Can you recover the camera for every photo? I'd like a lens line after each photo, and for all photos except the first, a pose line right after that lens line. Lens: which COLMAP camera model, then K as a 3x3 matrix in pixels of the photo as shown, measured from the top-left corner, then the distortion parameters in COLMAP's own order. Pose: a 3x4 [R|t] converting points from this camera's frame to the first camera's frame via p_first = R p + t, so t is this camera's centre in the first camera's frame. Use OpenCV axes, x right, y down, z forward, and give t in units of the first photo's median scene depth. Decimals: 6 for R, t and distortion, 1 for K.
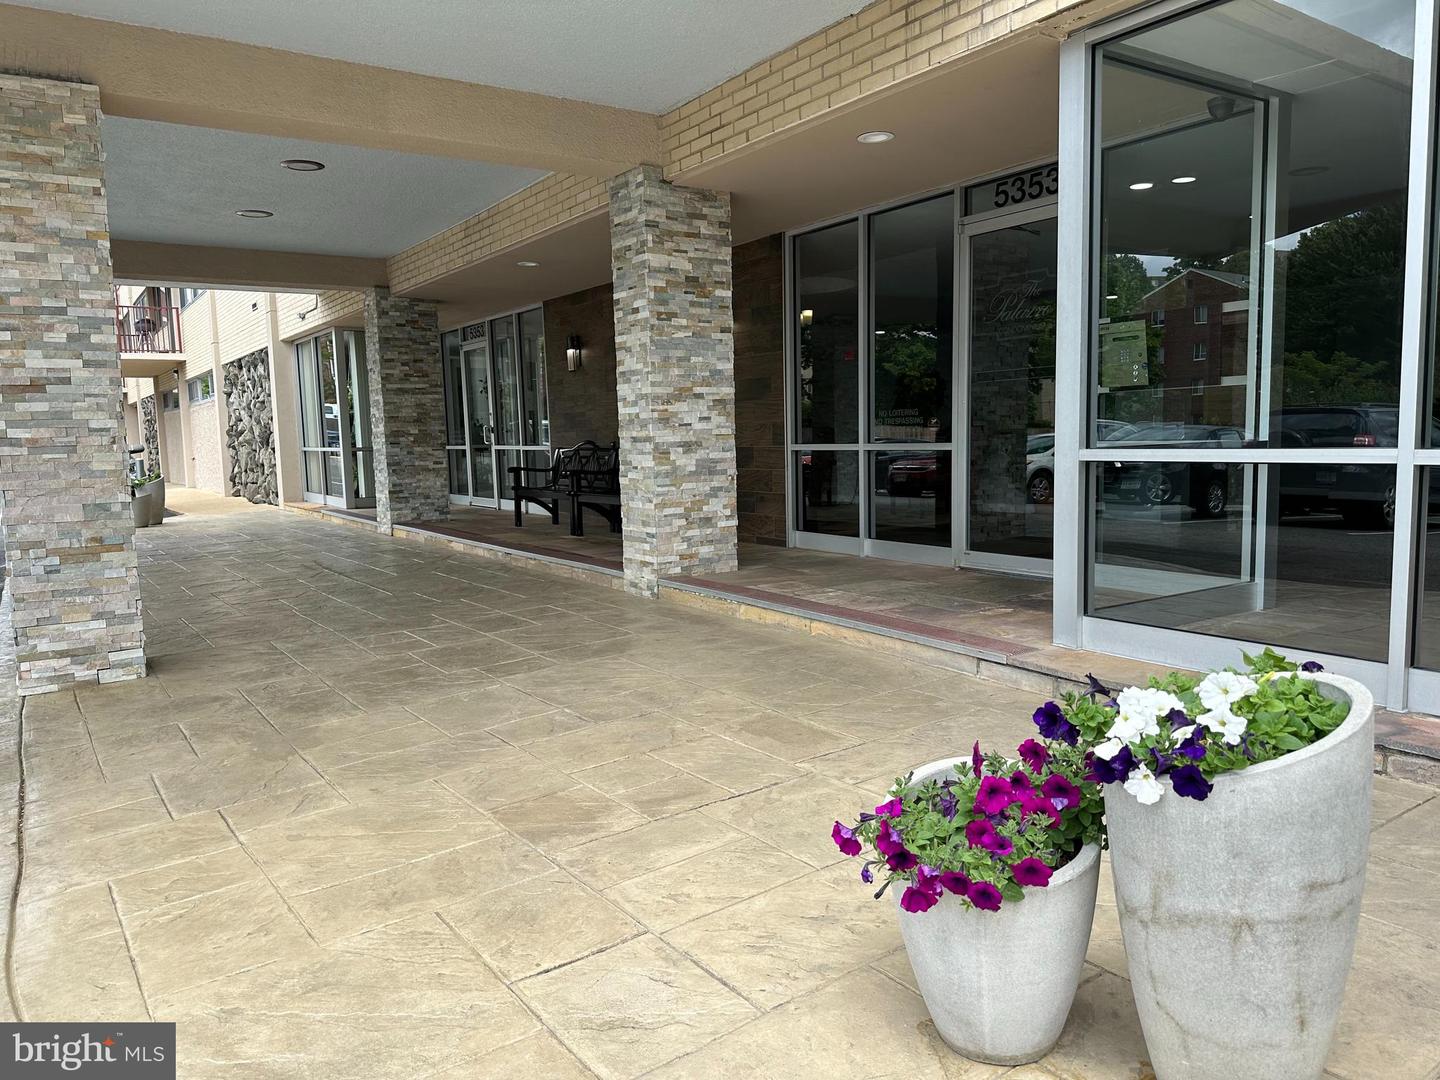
lens RADIAL K [[1018.6, 0, 717.4], [0, 1018.6, 545.7], [0, 0, 1]] dist [0.073464, -0.065922]
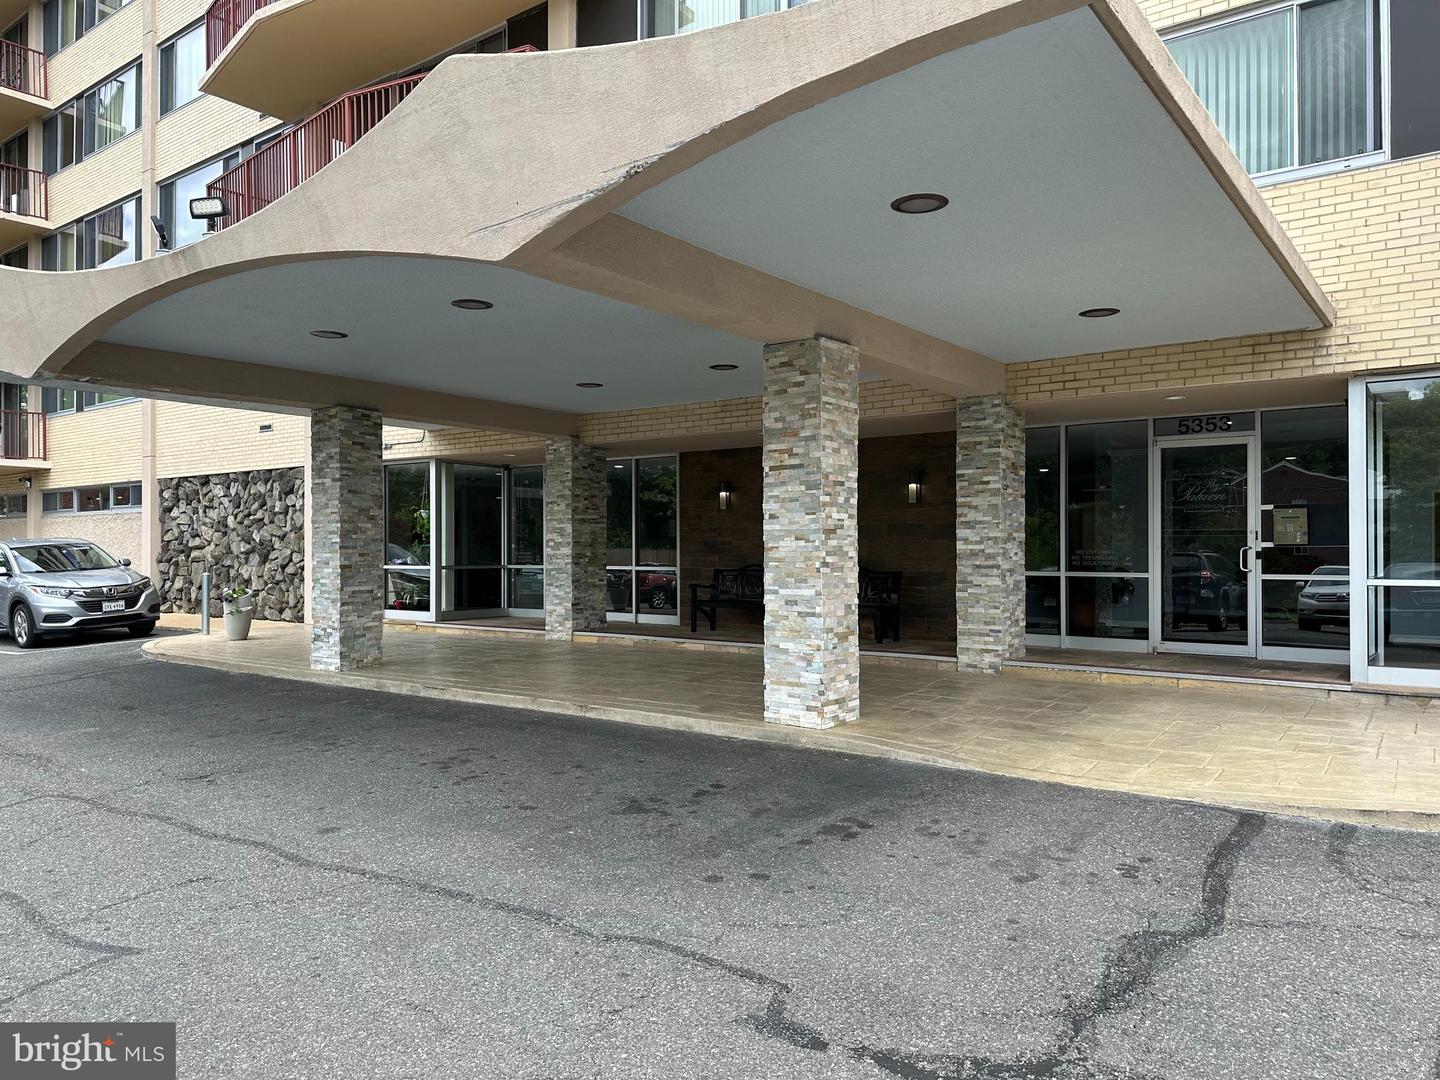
lens RADIAL K [[1018.6, 0, 714.7], [0, 1018.6, 539.4], [0, 0, 1]] dist [0.073464, -0.065922]
pose [[0.942856, 0.027180, 0.332091, -0.952473], [0.015033, 0.992182, -0.123887, 0.036595], [-0.332862, 0.121800, 0.935076, -0.280366]]
